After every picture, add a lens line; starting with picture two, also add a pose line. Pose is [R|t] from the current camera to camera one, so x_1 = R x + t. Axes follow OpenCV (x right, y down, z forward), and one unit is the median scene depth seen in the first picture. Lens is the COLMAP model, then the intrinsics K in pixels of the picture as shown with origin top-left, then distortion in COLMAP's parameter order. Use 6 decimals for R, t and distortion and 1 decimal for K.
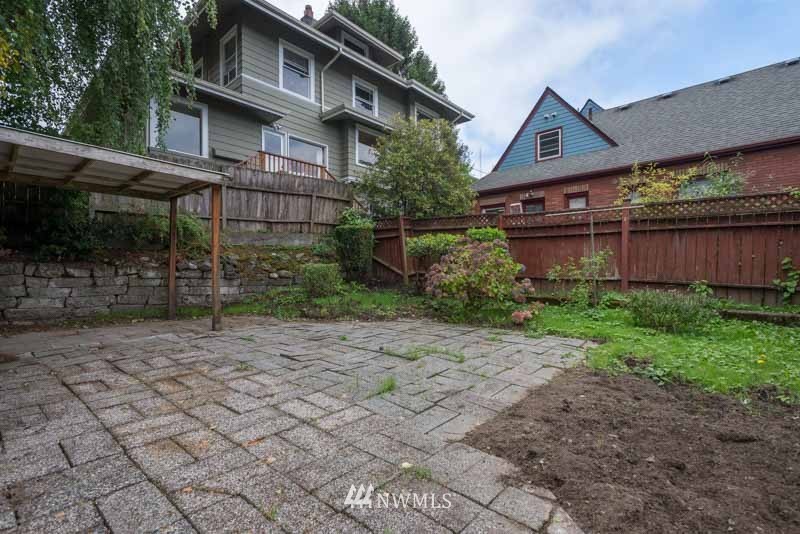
lens RADIAL K [[378.7, 0, 399.1], [0, 378.7, 257.9], [0, 0, 1]] dist [0.002419, -0.000610]
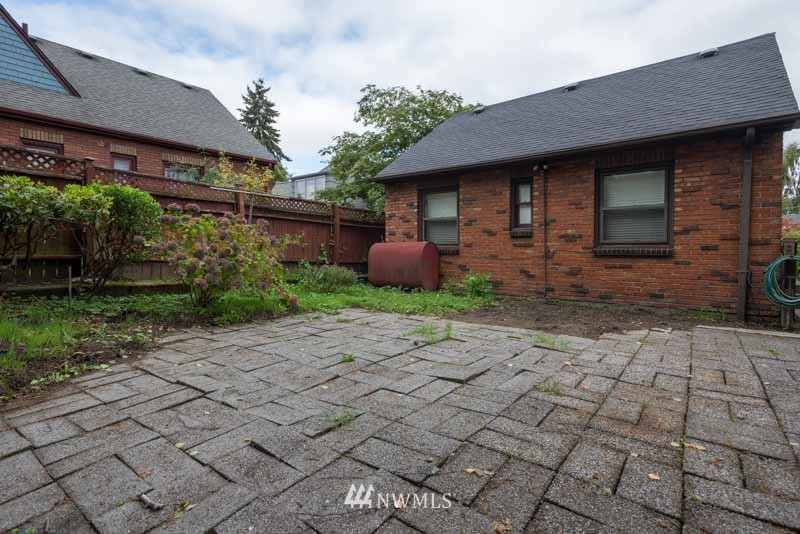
lens RADIAL K [[378.7, 0, 399.1], [0, 378.7, 257.9], [0, 0, 1]] dist [0.002419, -0.000610]
pose [[-0.034706, -0.018382, 0.999229, -1.136084], [-0.040581, 0.999032, 0.016969, 0.036874], [-0.998573, -0.039961, -0.035418, 1.333914]]
